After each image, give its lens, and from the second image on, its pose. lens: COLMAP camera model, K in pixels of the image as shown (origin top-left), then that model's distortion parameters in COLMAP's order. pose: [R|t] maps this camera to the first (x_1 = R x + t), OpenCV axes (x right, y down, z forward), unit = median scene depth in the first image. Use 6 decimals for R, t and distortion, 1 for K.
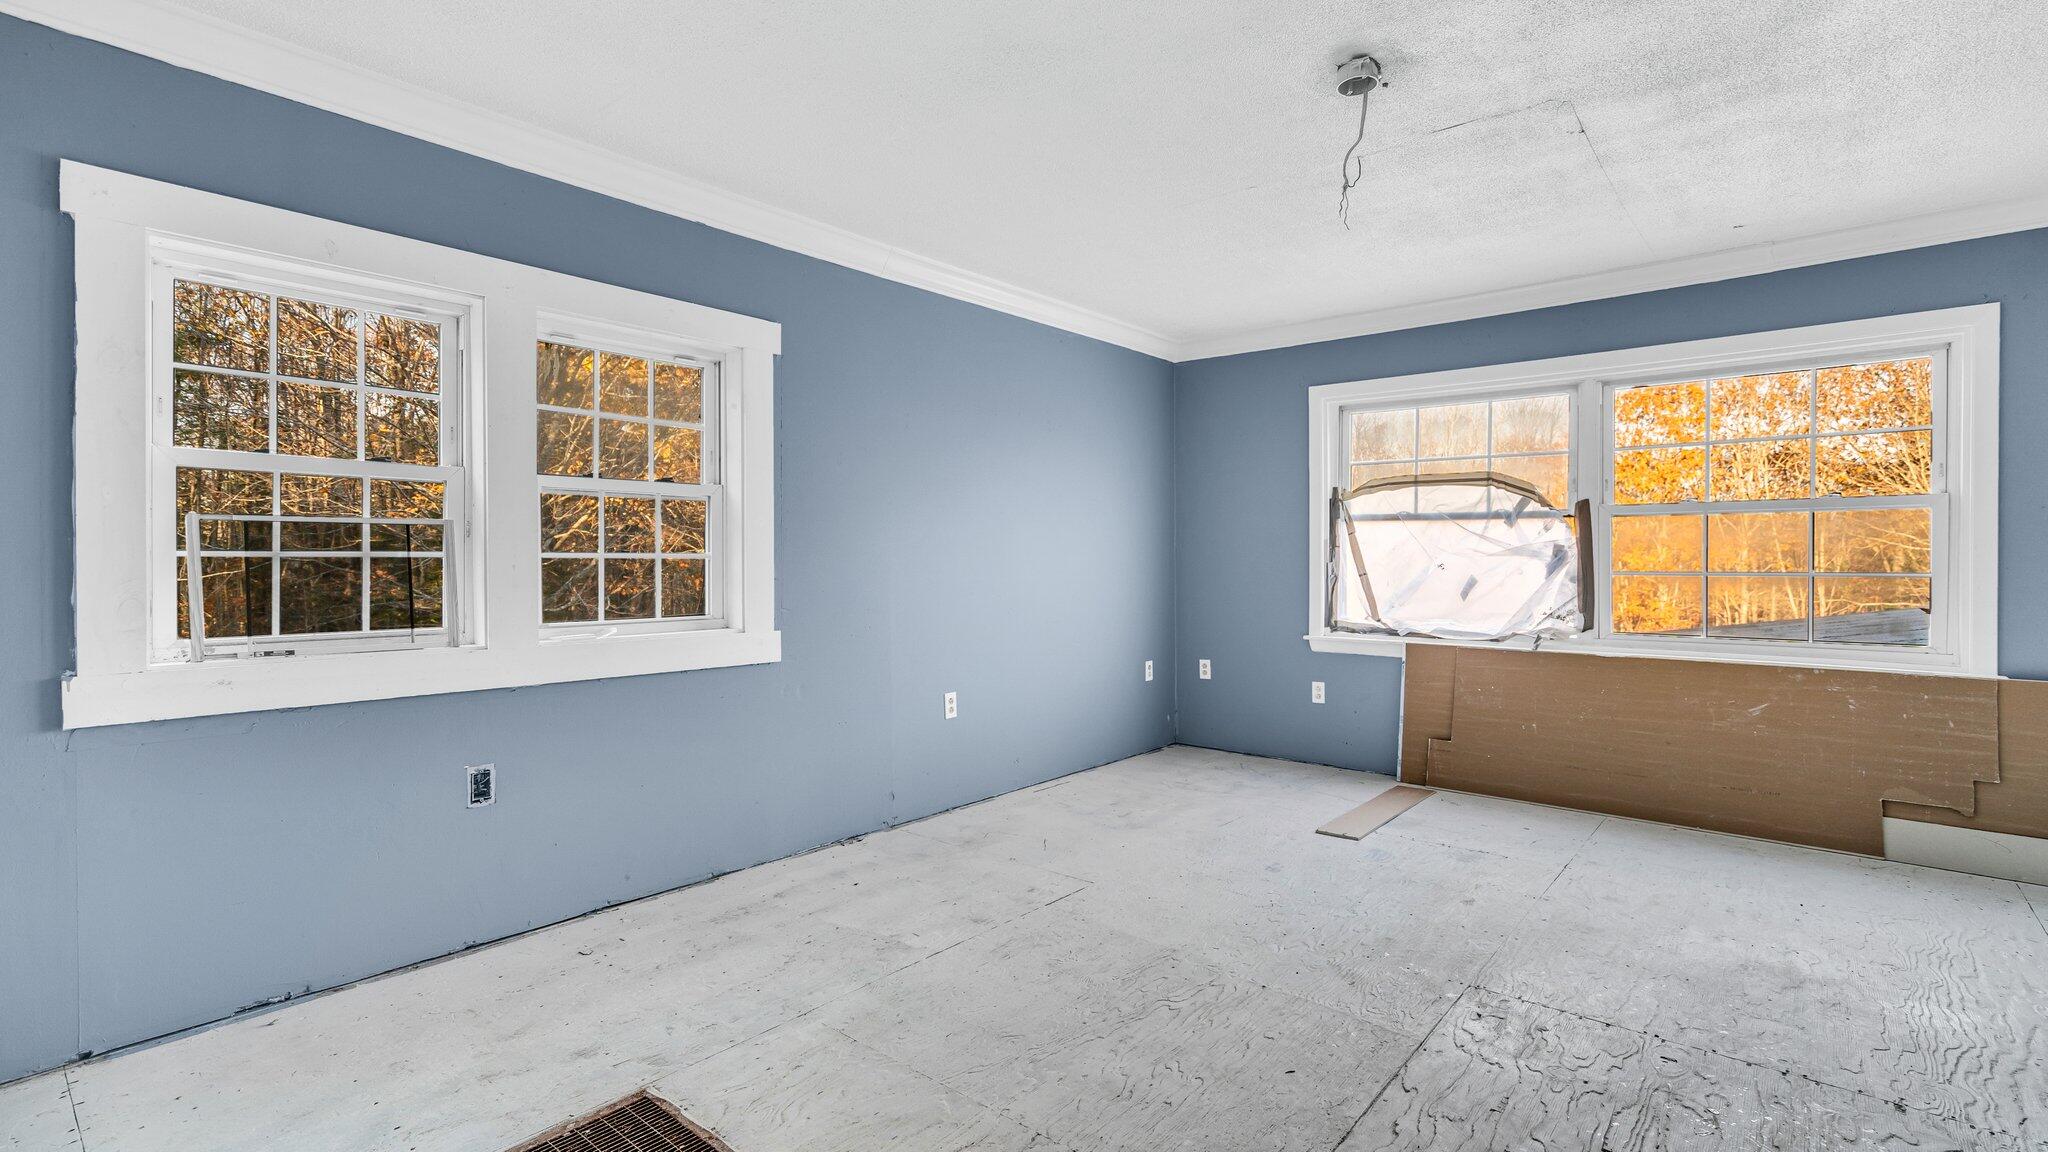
lens RADIAL K [[941.5, 0, 1013.6], [0, 941.5, 569.0], [0, 0, 1]] dist [0.000010, 0.000347]
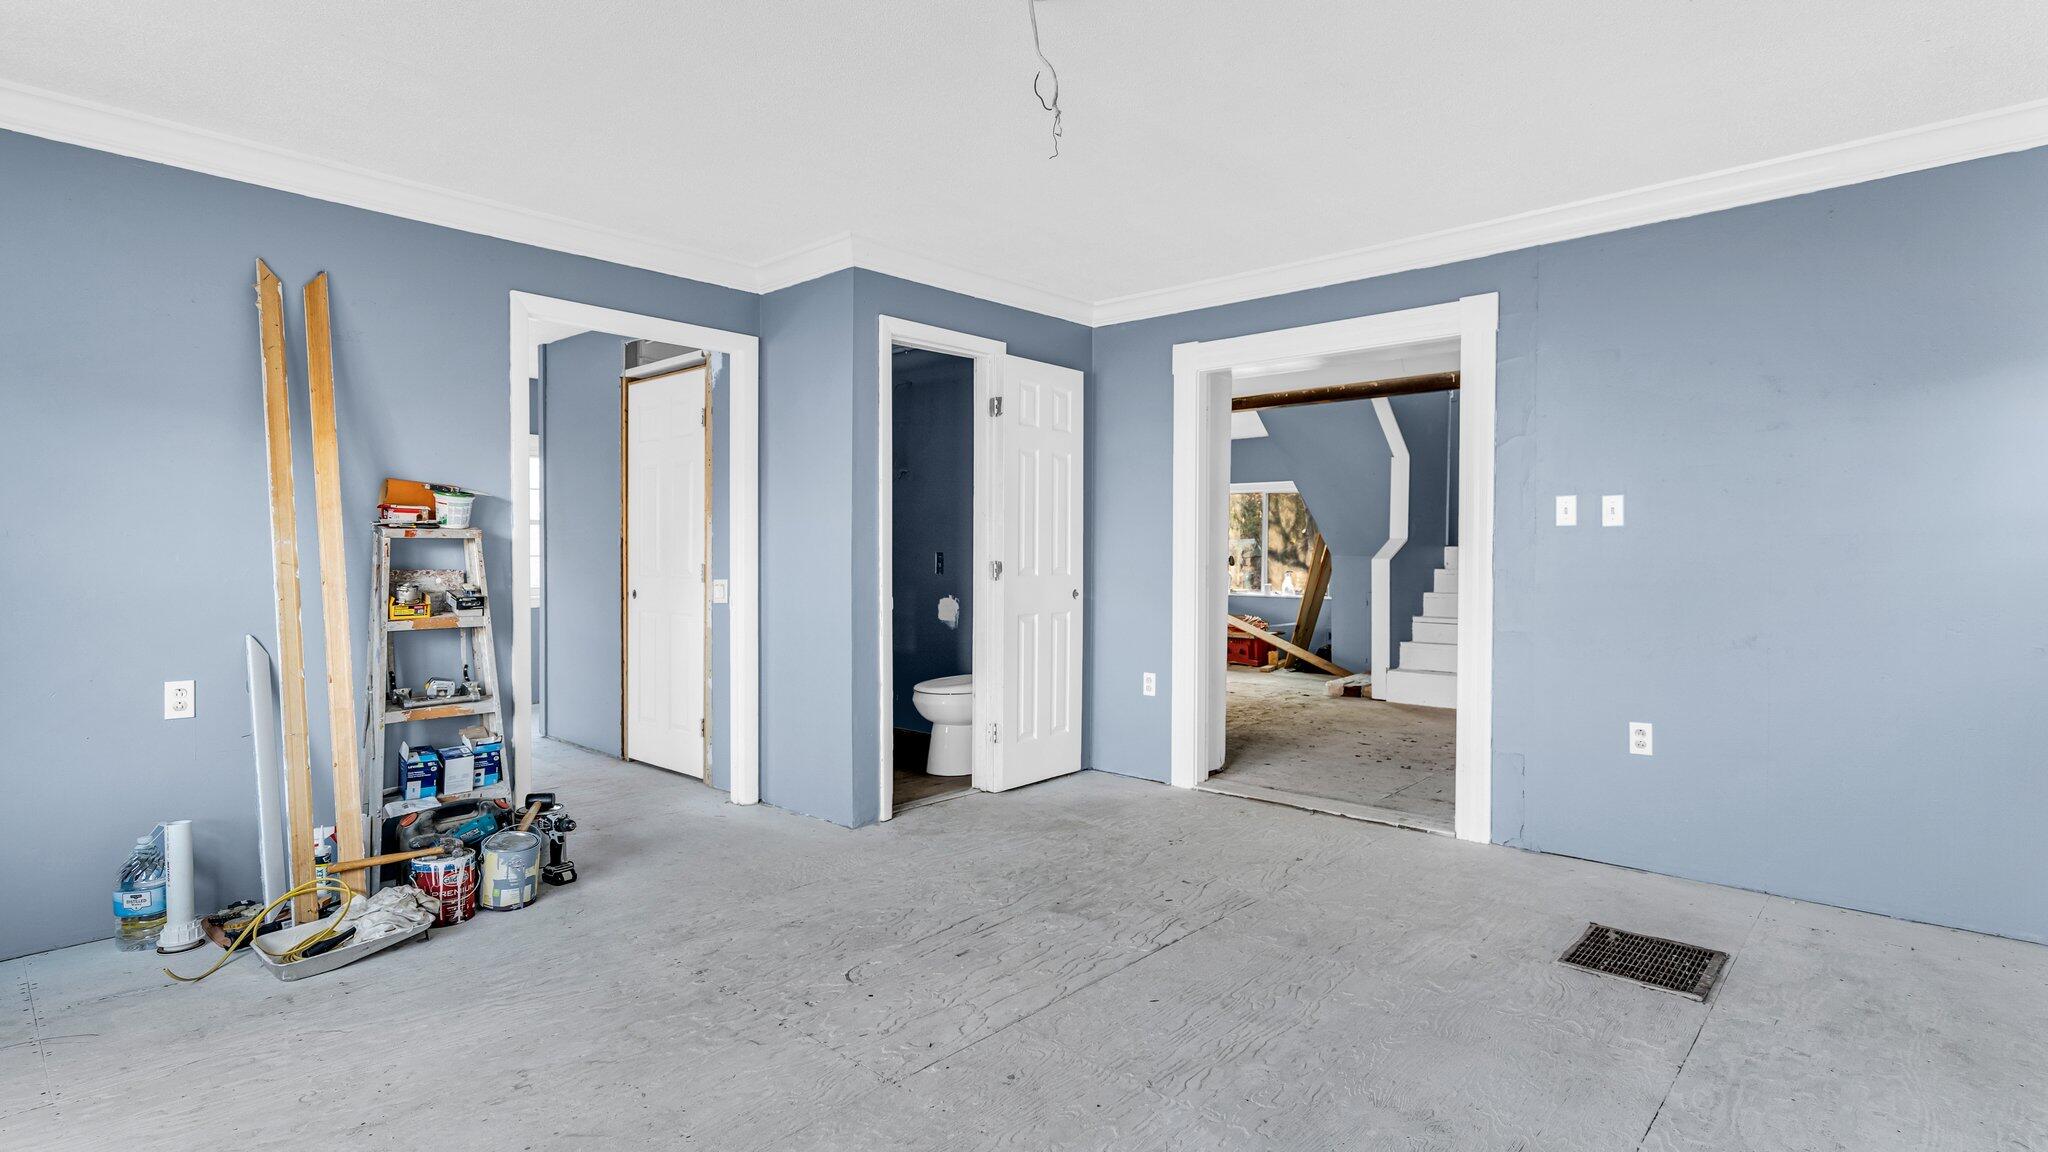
lens RADIAL K [[1004.7, 0, 1023.2], [0, 1004.7, 567.3], [0, 0, 1]] dist [-0.002448, 0.000172]
pose [[-0.999423, 0.005097, 0.033580, 0.265561], [0.005800, 0.999766, 0.020862, -0.014729], [-0.033465, 0.021045, -0.999218, 1.438736]]
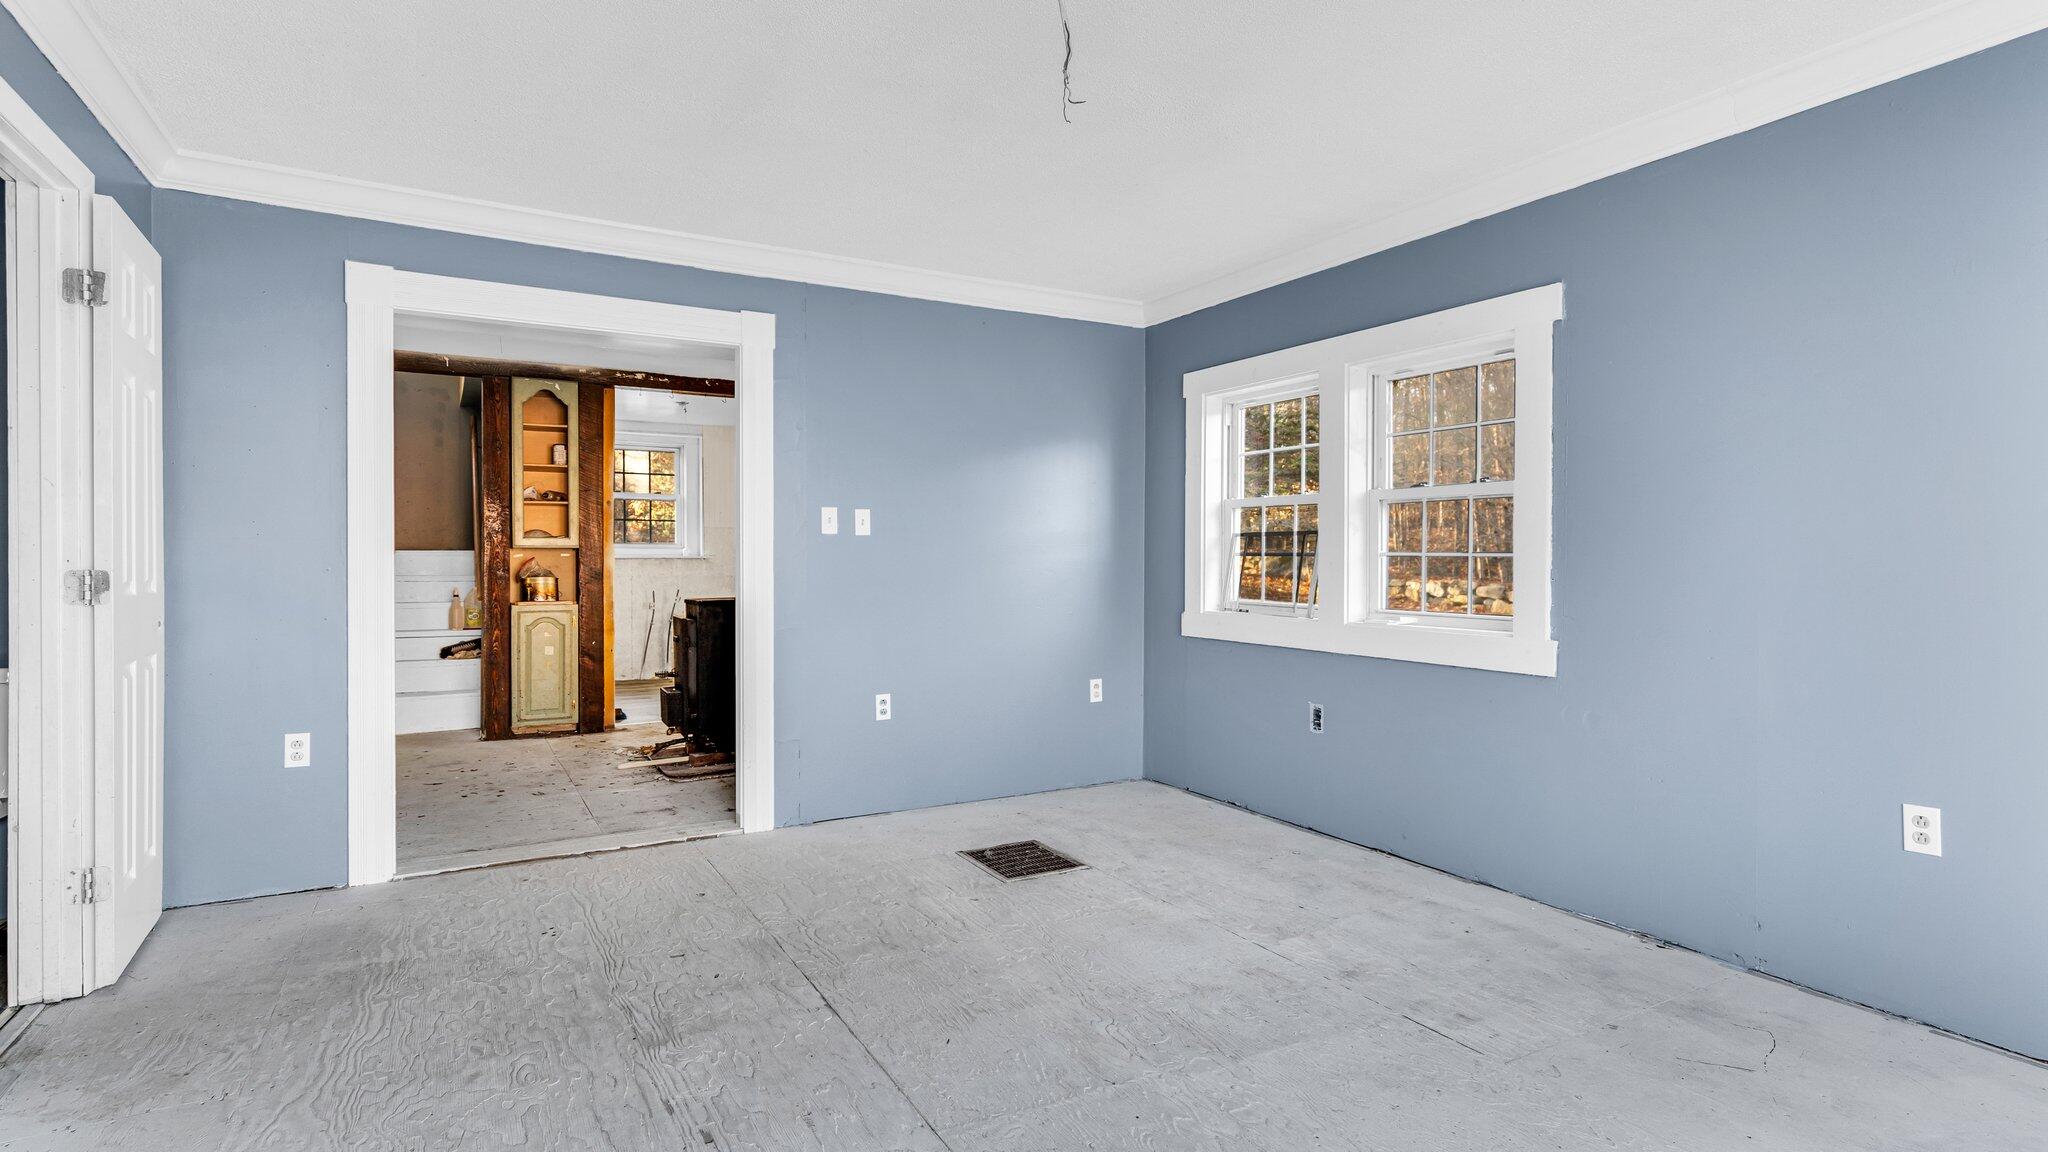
lens RADIAL K [[1004.7, 0, 1023.2], [0, 1004.7, 567.3], [0, 0, 1]] dist [-0.002448, 0.000172]
pose [[-0.331520, 0.015010, -0.943329, 0.864692], [-0.008690, 0.999782, 0.018963, -0.017577], [0.943408, 0.014484, -0.331317, 0.938626]]
